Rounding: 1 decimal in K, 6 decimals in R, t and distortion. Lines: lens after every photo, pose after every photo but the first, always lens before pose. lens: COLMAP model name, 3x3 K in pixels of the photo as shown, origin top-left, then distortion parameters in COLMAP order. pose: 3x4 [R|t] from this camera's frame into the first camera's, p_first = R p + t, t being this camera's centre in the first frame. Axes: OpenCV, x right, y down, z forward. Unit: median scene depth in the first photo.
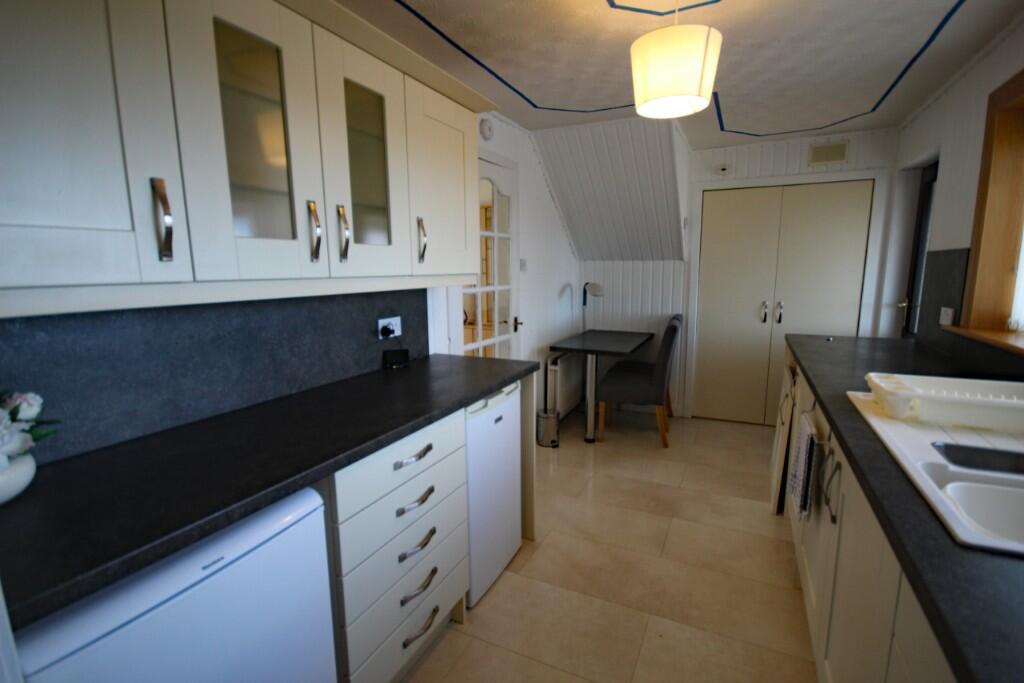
lens RADIAL K [[470.4, 0, 517.5], [0, 470.4, 345.8], [0, 0, 1]] dist [0.004091, -0.009143]
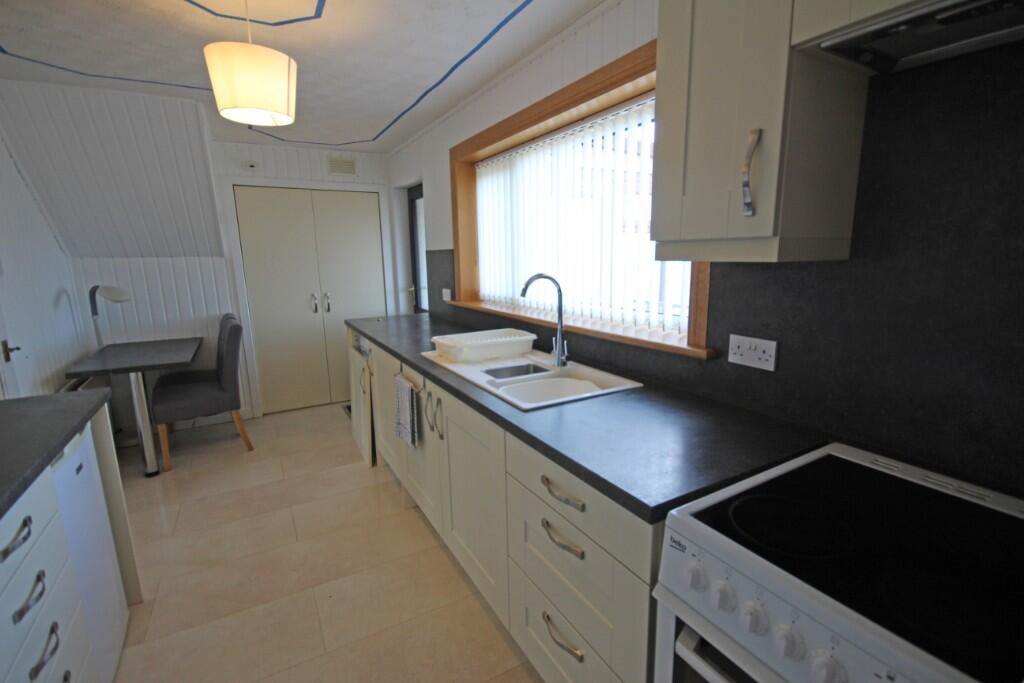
lens RADIAL K [[470.4, 0, 517.5], [0, 470.4, 345.8], [0, 0, 1]] dist [0.004091, -0.009143]
pose [[0.568074, -0.158987, 0.807474, -0.203412], [0.146679, 0.985012, 0.090751, -0.006404], [-0.809800, 0.066887, 0.582880, -0.043504]]
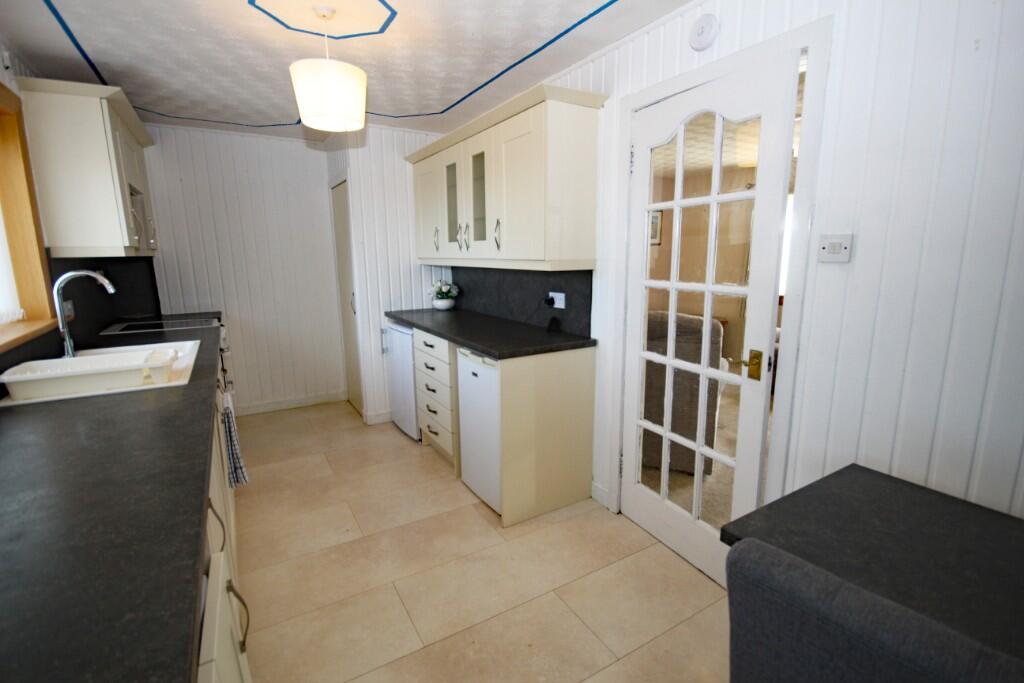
lens RADIAL K [[483.6, 0, 523.9], [0, 483.6, 345.8], [0, 0, 1]] dist [0.001955, -0.009218]
pose [[-0.546740, 0.174802, -0.818853, 0.873838], [-0.123797, 0.950341, 0.285529, -0.284200], [0.828100, 0.257482, -0.497949, 1.605922]]
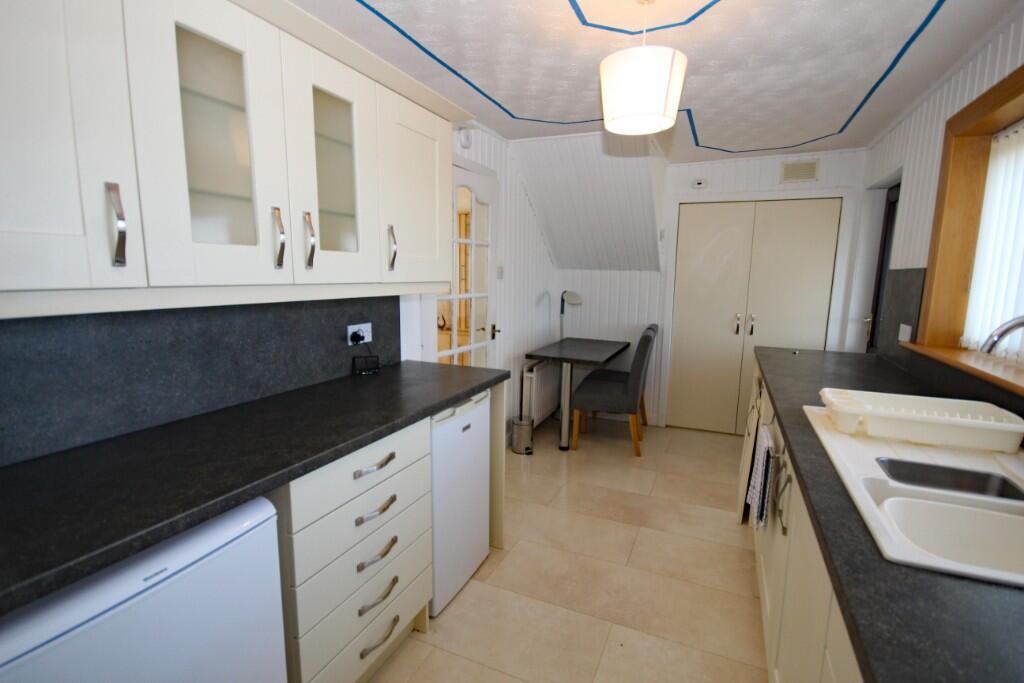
lens RADIAL K [[470.4, 0, 517.5], [0, 470.4, 345.8], [0, 0, 1]] dist [0.004091, -0.009143]
pose [[0.999277, 0.018358, 0.033285, 0.029524], [-0.018001, 0.999777, -0.011003, -0.008332], [-0.033479, 0.010396, 0.999385, -0.006336]]
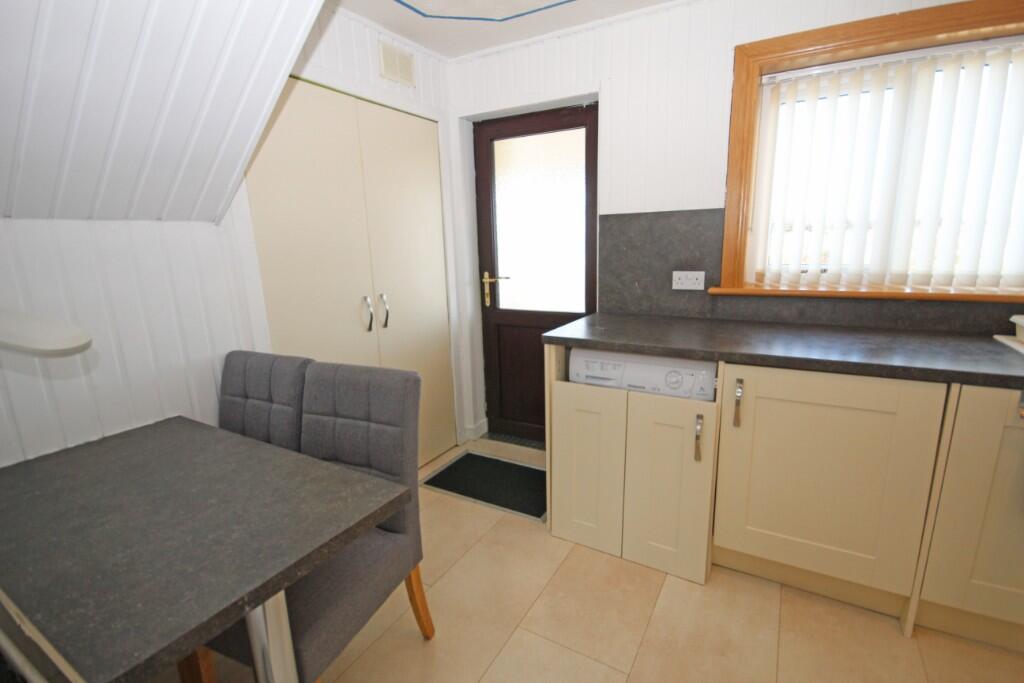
lens RADIAL K [[470.4, 0, 517.5], [0, 470.4, 345.8], [0, 0, 1]] dist [0.004091, -0.009143]
pose [[0.067131, -0.214482, 0.974418, -0.095644], [0.189937, 0.961509, 0.198555, -0.208674], [-0.979499, 0.171749, 0.105285, 1.364036]]
